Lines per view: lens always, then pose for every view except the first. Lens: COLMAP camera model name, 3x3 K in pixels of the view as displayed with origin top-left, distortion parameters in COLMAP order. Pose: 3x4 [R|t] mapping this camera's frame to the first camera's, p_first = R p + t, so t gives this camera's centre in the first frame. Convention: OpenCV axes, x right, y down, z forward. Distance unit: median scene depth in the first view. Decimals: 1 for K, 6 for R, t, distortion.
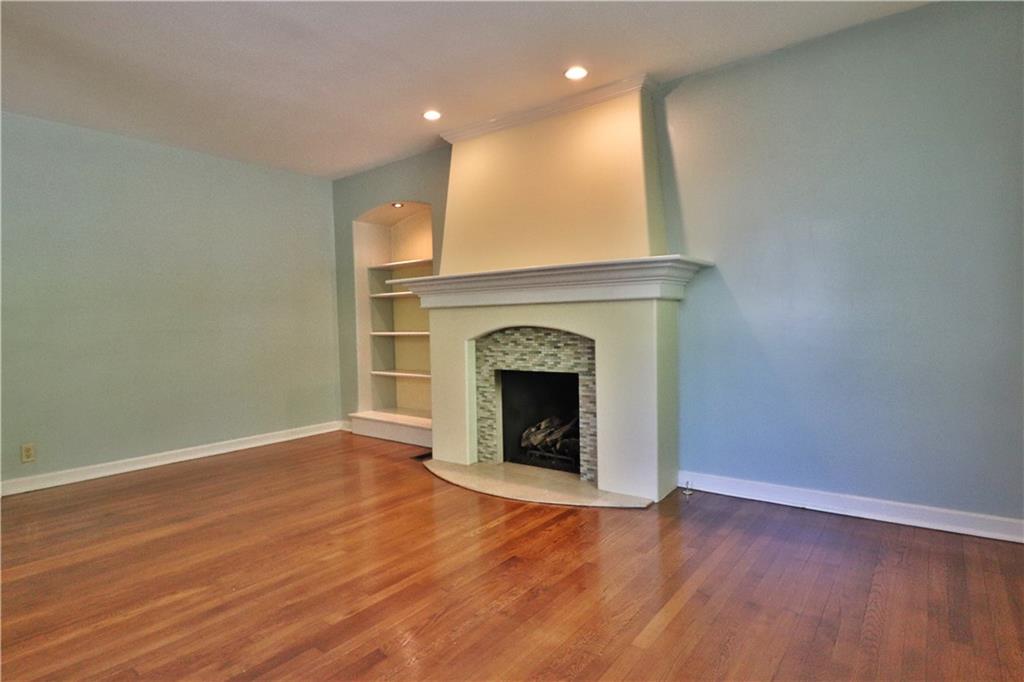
lens RADIAL K [[529.0, 0, 525.8], [0, 529.0, 337.6], [0, 0, 1]] dist [0.003386, -0.015541]
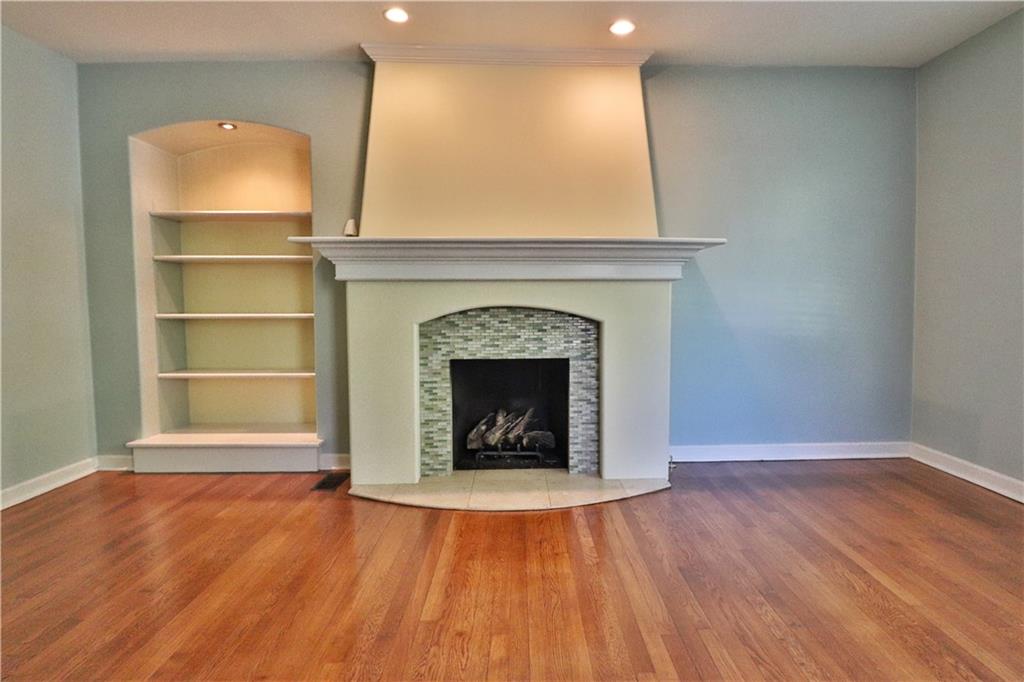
lens RADIAL K [[529.0, 0, 525.8], [0, 529.0, 337.6], [0, 0, 1]] dist [0.003386, -0.015541]
pose [[0.786225, -0.025021, 0.617434, -0.486901], [0.005690, 0.999431, 0.033256, 0.000630], [-0.617915, -0.022633, 0.785919, 0.305752]]
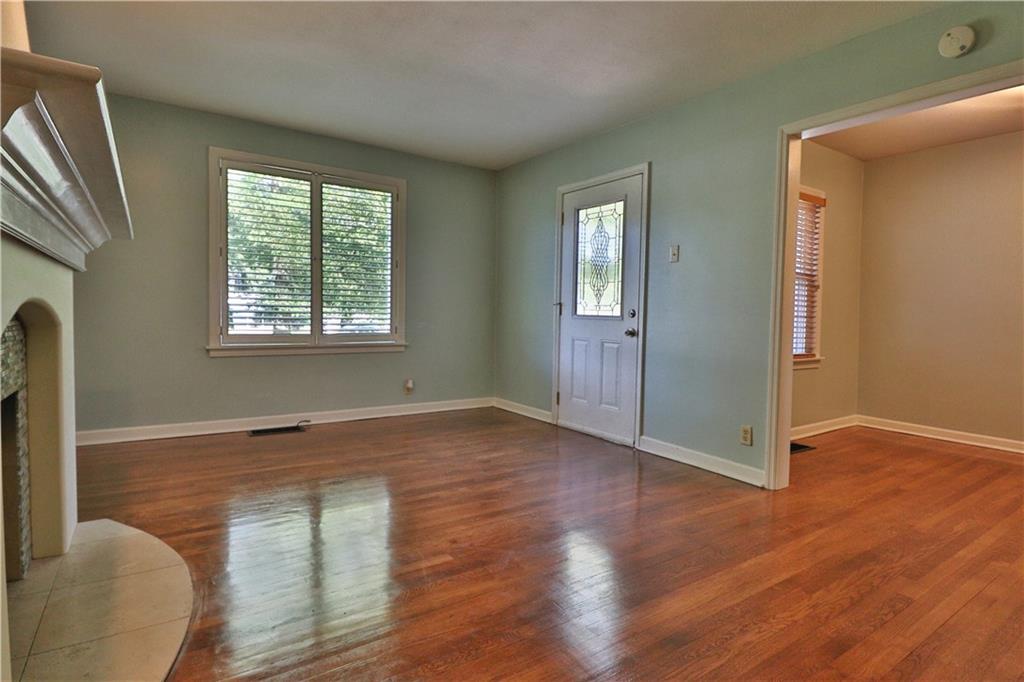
lens RADIAL K [[529.0, 0, 525.8], [0, 529.0, 337.6], [0, 0, 1]] dist [0.003386, -0.015541]
pose [[-0.949147, -0.010598, 0.314655, -0.535452], [0.011330, 0.997636, 0.067781, -0.016726], [-0.314630, 0.067900, -0.946783, 1.253380]]
